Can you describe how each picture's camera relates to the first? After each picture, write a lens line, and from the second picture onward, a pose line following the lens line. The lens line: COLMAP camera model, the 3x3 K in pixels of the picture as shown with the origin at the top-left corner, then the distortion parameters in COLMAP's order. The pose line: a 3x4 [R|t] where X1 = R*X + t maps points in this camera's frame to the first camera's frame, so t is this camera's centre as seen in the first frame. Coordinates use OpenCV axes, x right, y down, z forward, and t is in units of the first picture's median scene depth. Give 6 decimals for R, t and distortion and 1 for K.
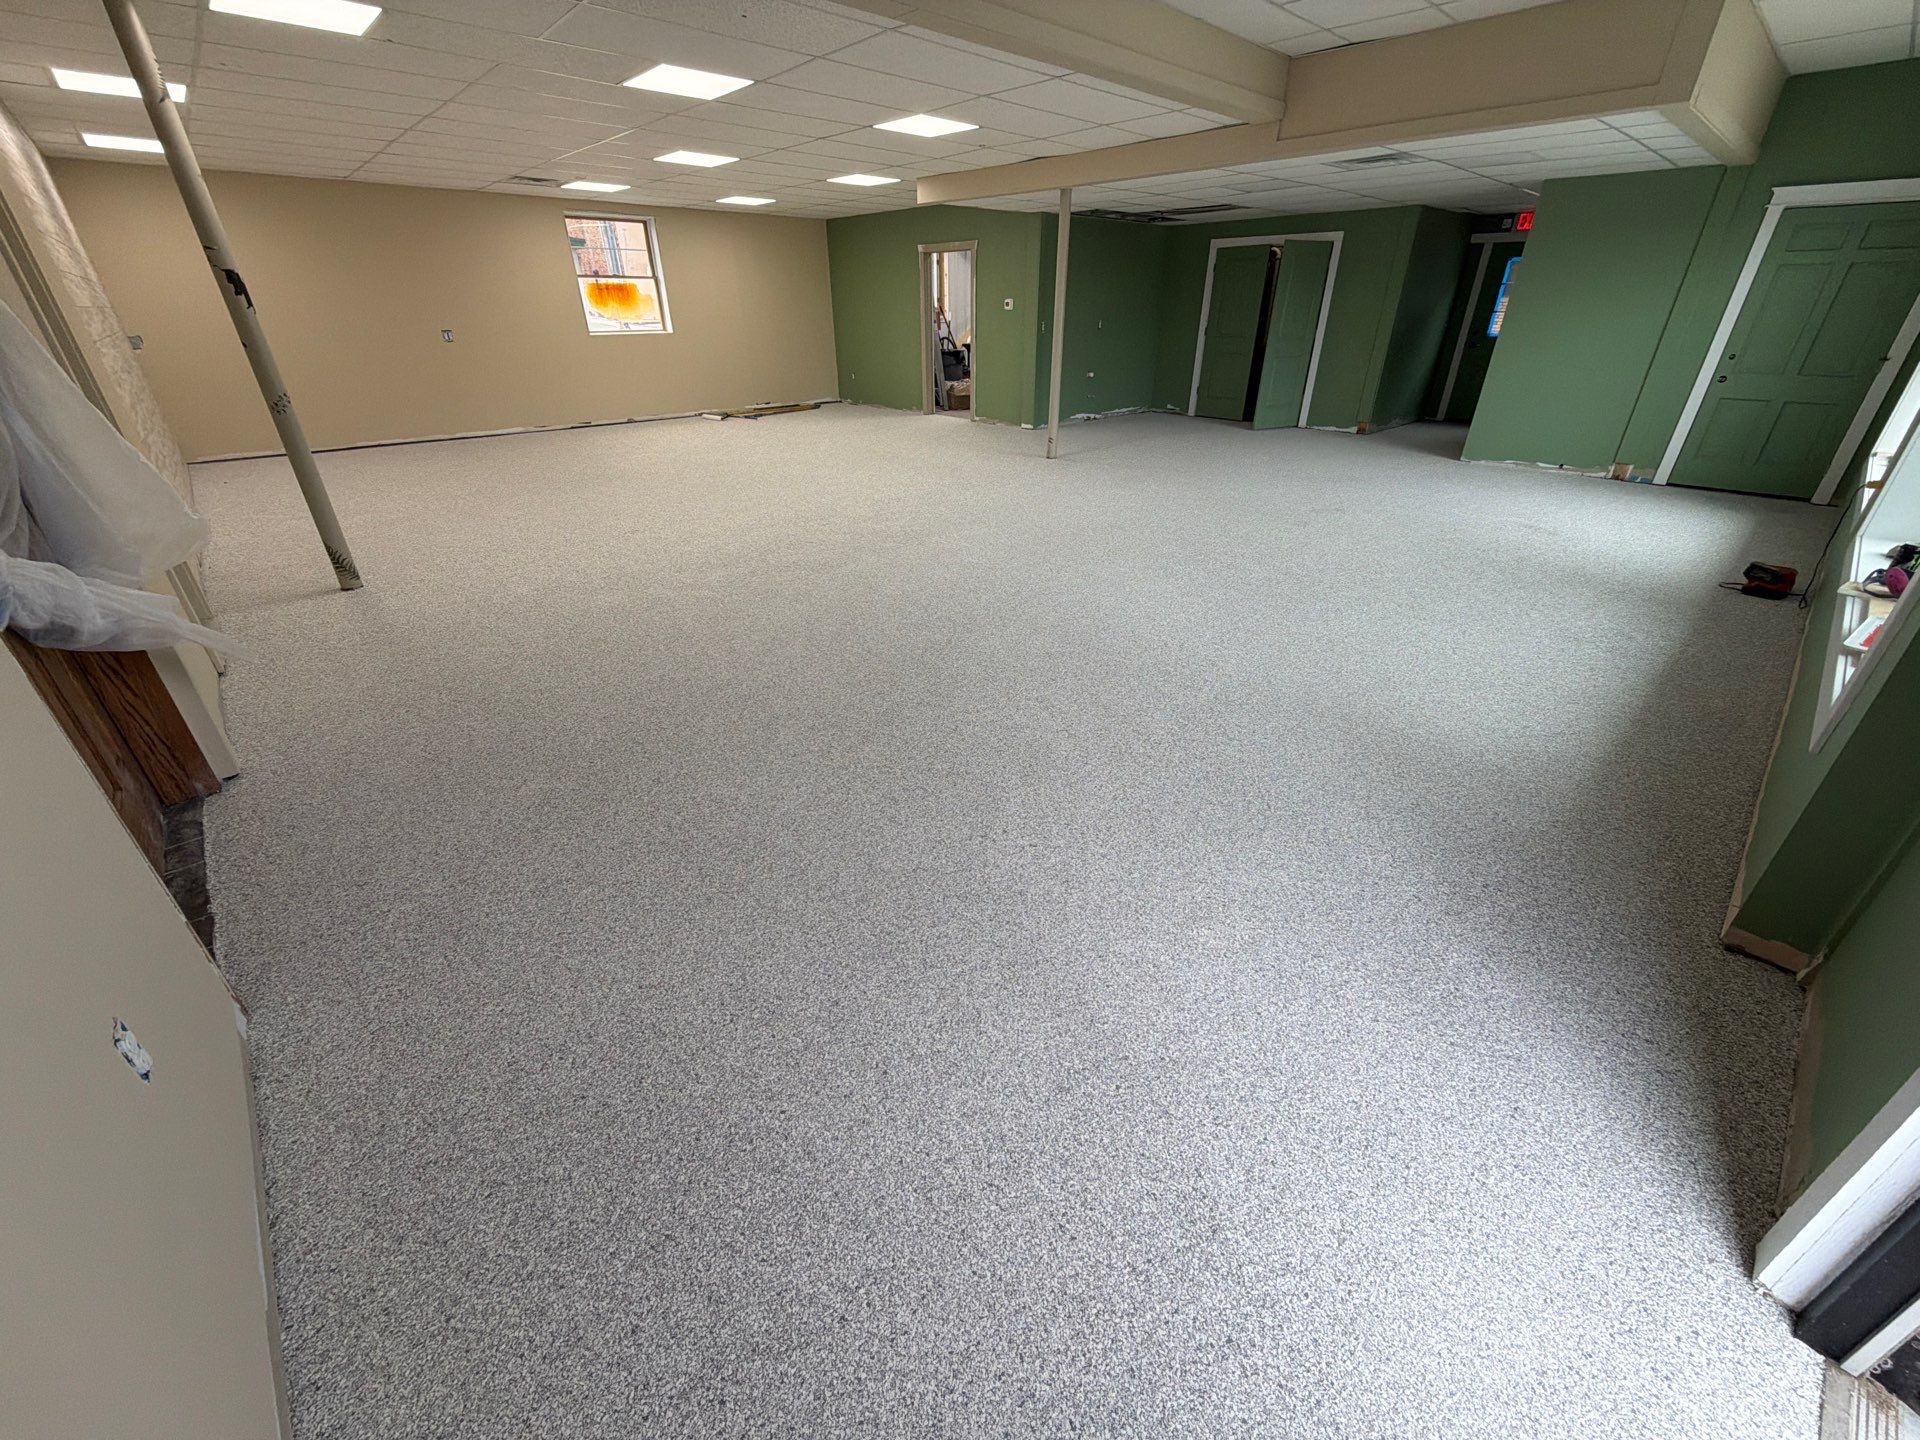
lens RADIAL K [[763.0, 0, 962.6], [0, 763.0, 721.5], [0, 0, 1]] dist [0.000437, -0.000188]
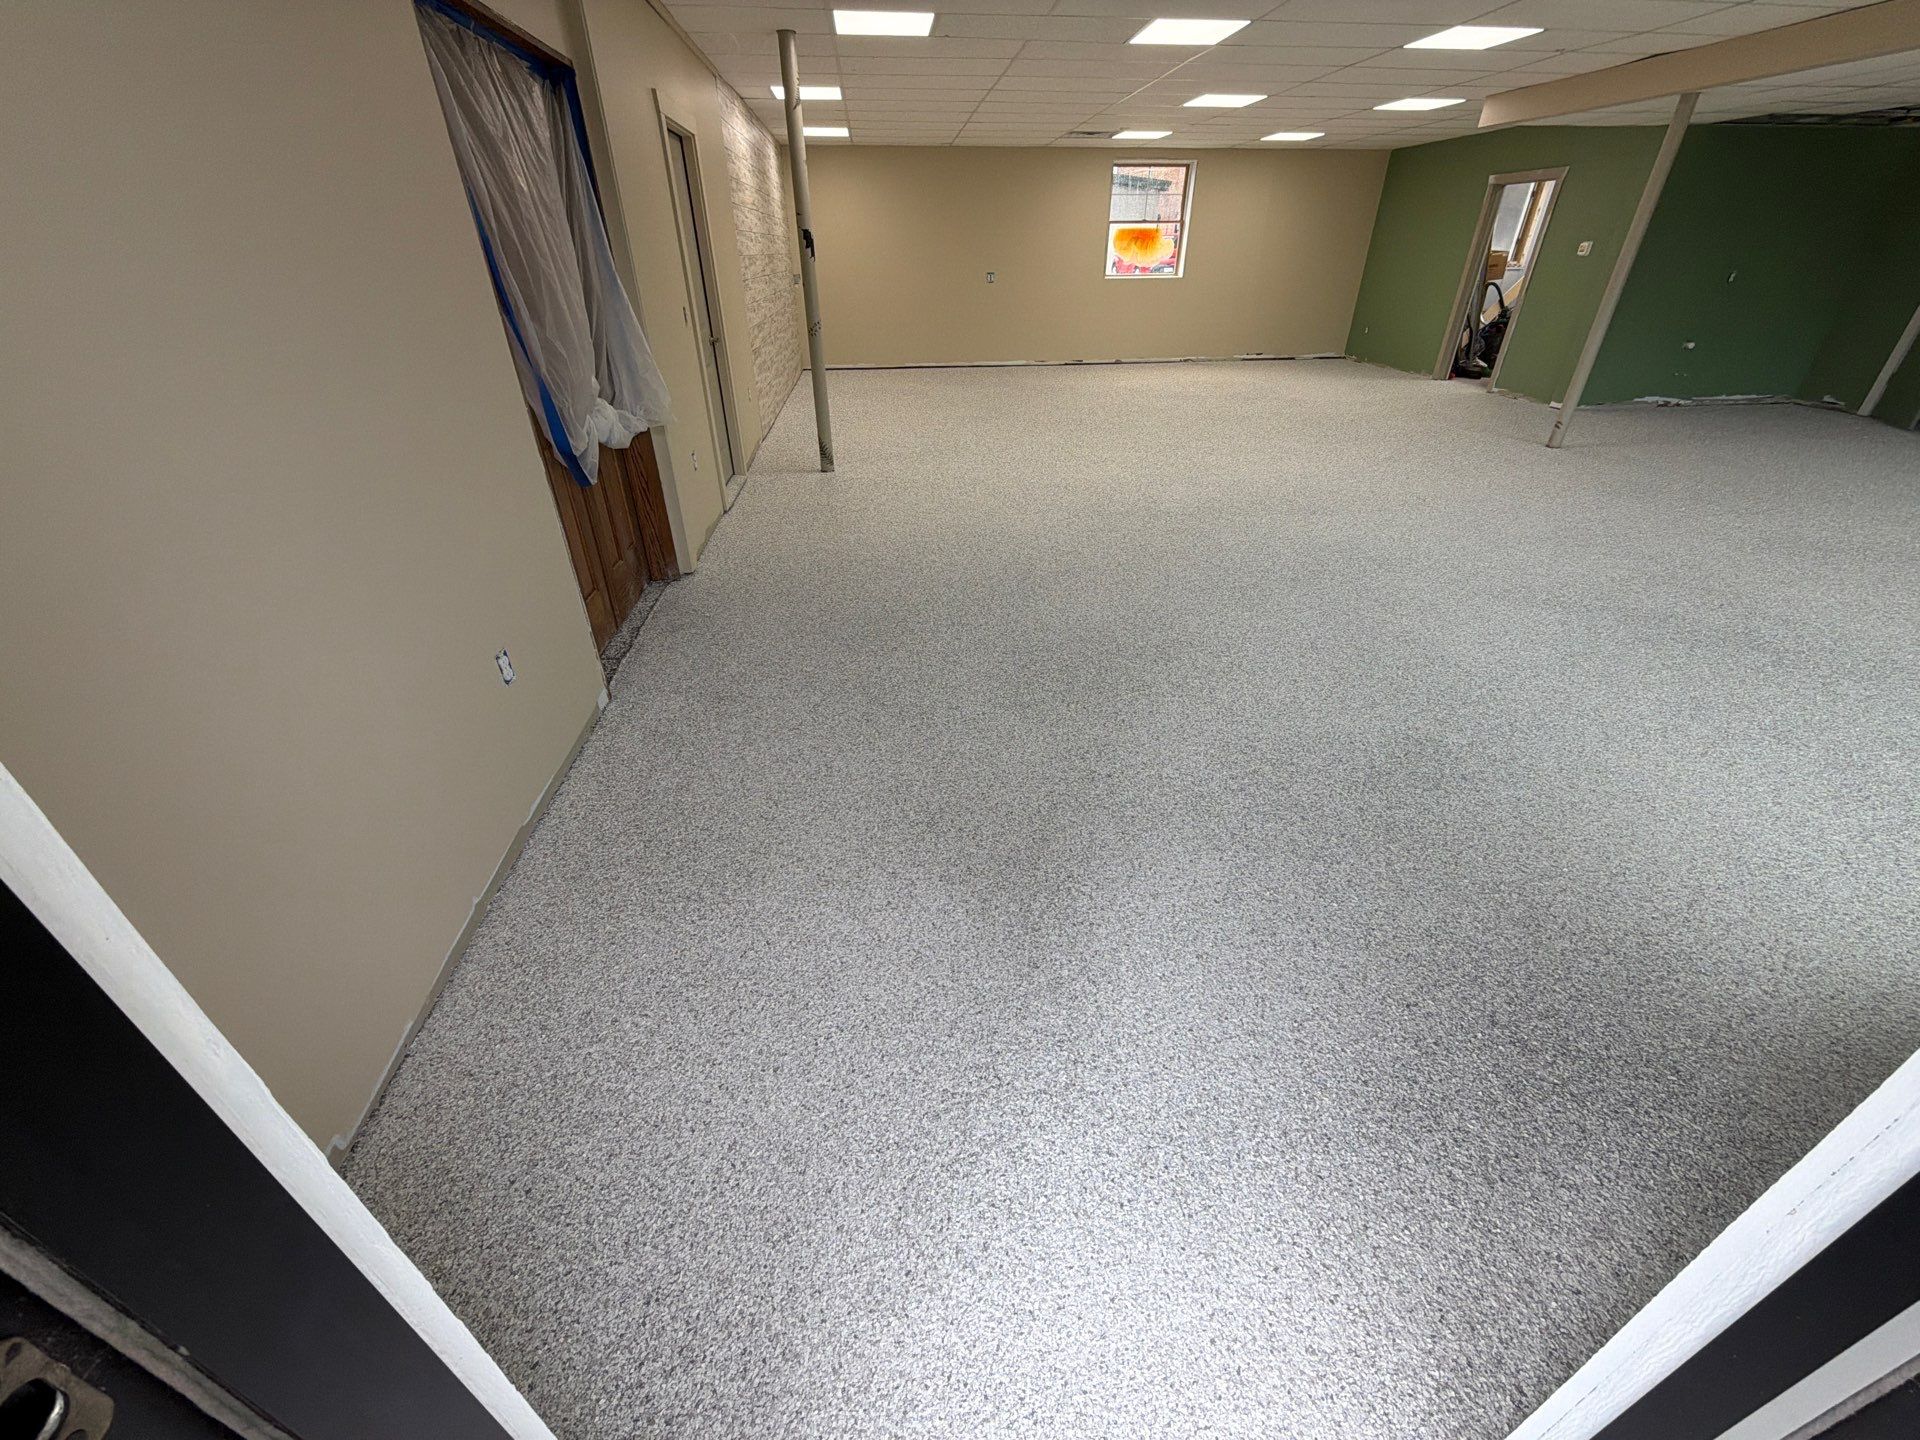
lens RADIAL K [[763.0, 0, 960.6], [0, 763.0, 721.6], [0, 0, 1]] dist [0.000437, -0.000188]
pose [[0.800449, 0.314490, -0.510272, 0.289055], [-0.284217, 0.948655, 0.138831, -0.011045], [0.527733, 0.033901, 0.848734, -0.009029]]
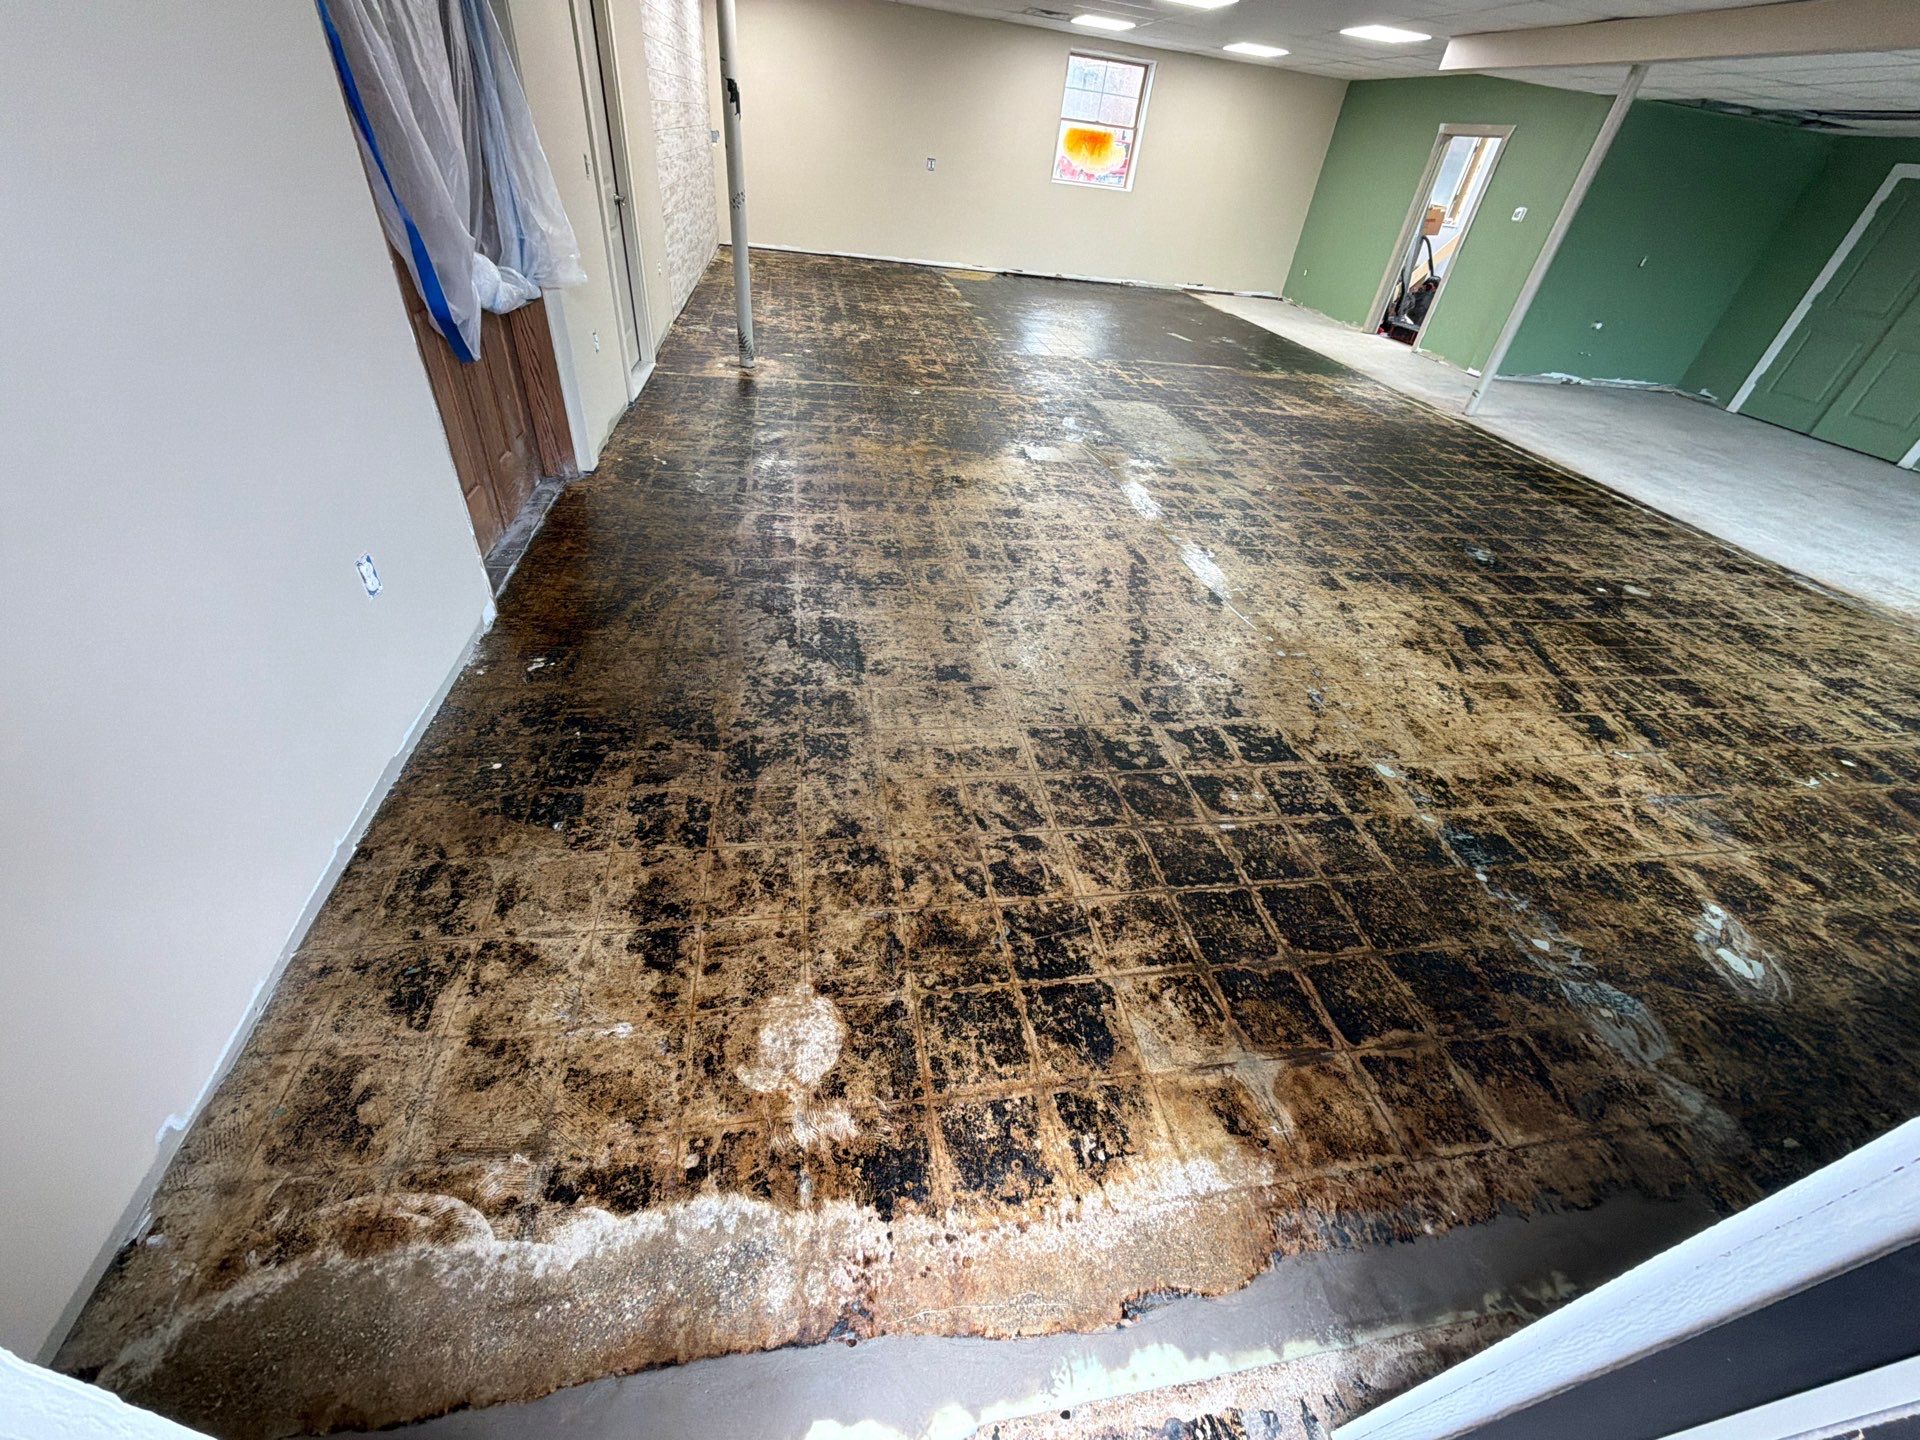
lens RADIAL K [[763.0, 0, 958.9], [0, 763.0, 720.1], [0, 0, 1]] dist [0.000437, -0.000188]
pose [[0.833167, 0.405855, -0.375652, 0.249839], [-0.355697, 0.913402, 0.197931, -0.022742], [0.423453, -0.031292, 0.905378, 0.007272]]
